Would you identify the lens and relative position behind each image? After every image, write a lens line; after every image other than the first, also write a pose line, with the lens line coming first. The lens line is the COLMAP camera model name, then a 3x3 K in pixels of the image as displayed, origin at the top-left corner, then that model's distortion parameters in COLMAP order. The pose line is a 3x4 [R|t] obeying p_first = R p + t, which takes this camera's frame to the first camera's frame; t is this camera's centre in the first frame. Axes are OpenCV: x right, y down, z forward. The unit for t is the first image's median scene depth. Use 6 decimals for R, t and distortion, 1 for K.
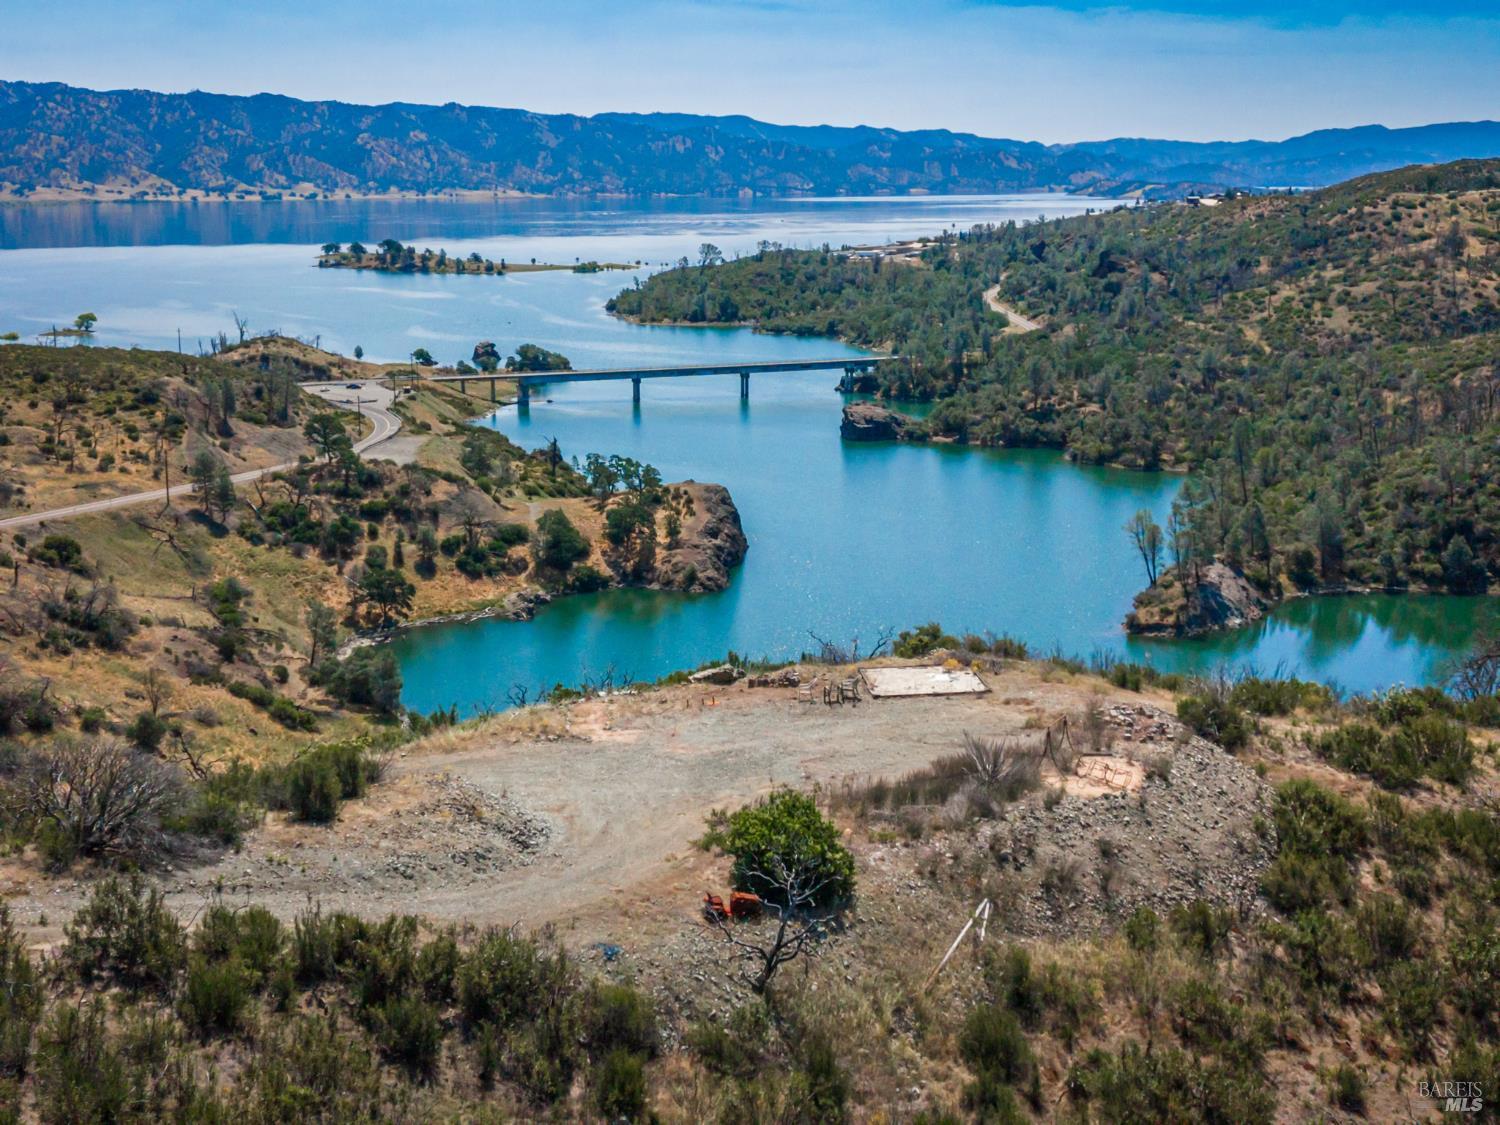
lens RADIAL K [[1973.0, 0, 750.0], [0, 1973.0, 562.5], [0, 0, 1]] dist [0.224212, -0.727044]
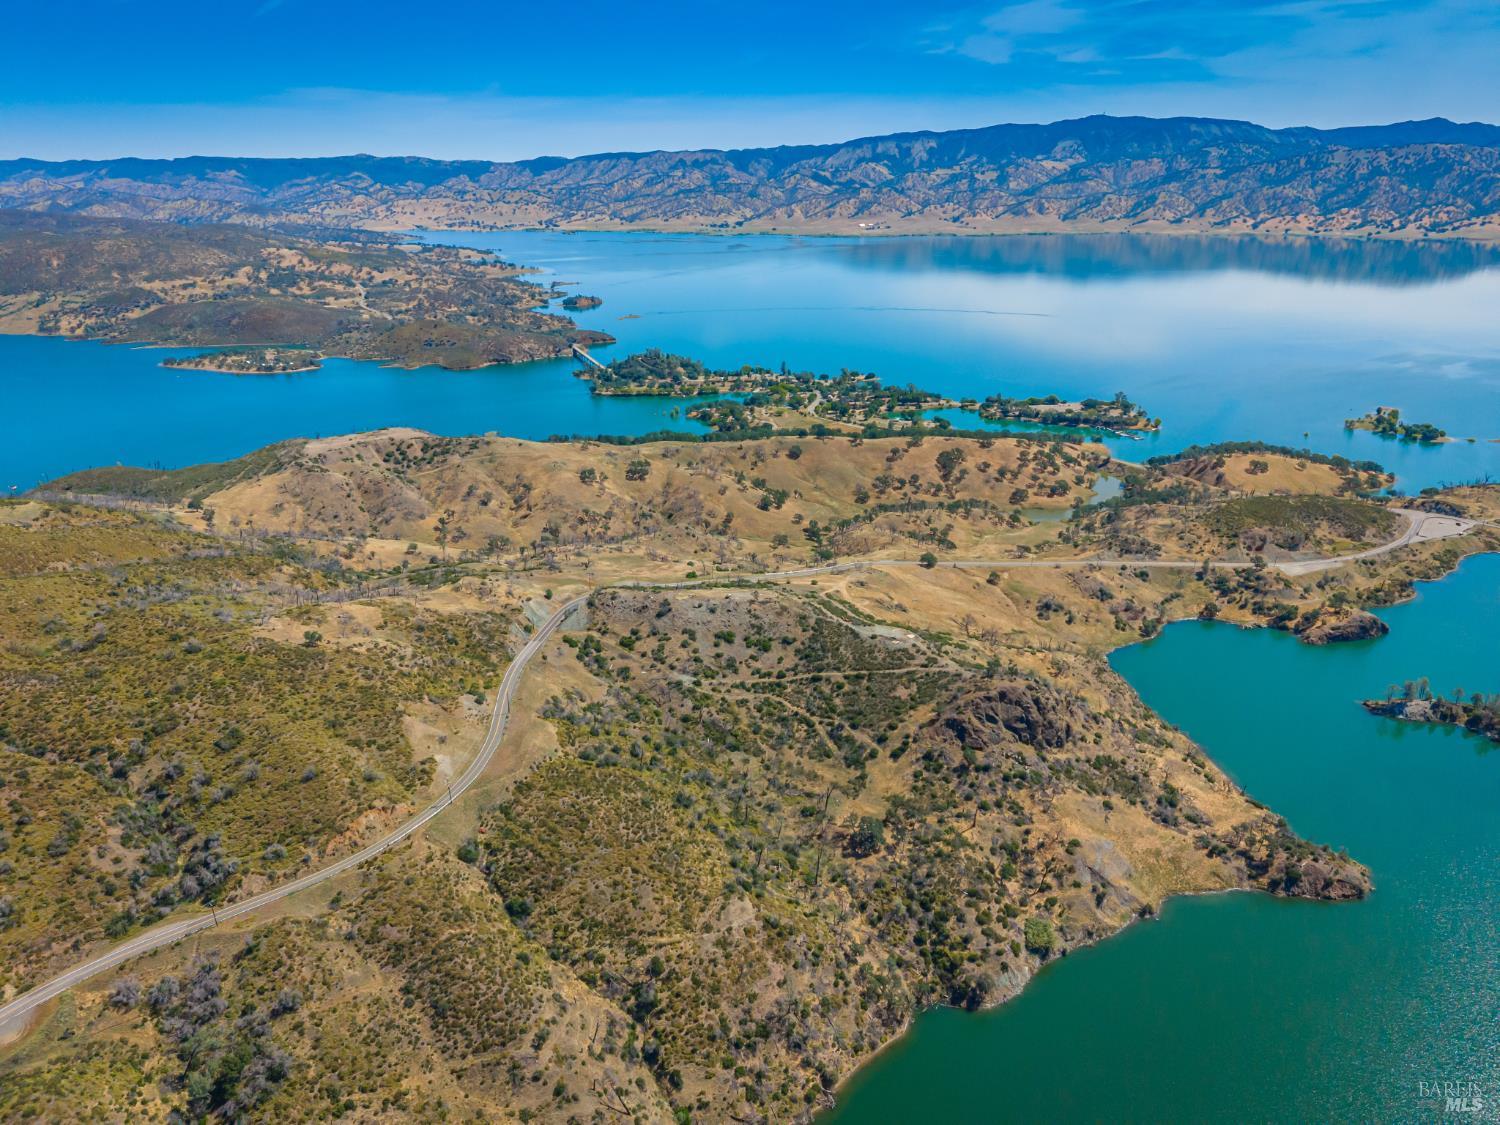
lens RADIAL K [[998.5, 0, 747.3], [0, 998.5, 561.5], [0, 0, 1]] dist [0.036034, -0.033928]
pose [[0.315610, 0.346661, -0.883299, 0.617383], [-0.171493, 0.936387, 0.306220, -0.257800], [0.933263, 0.054833, 0.354983, -0.294506]]
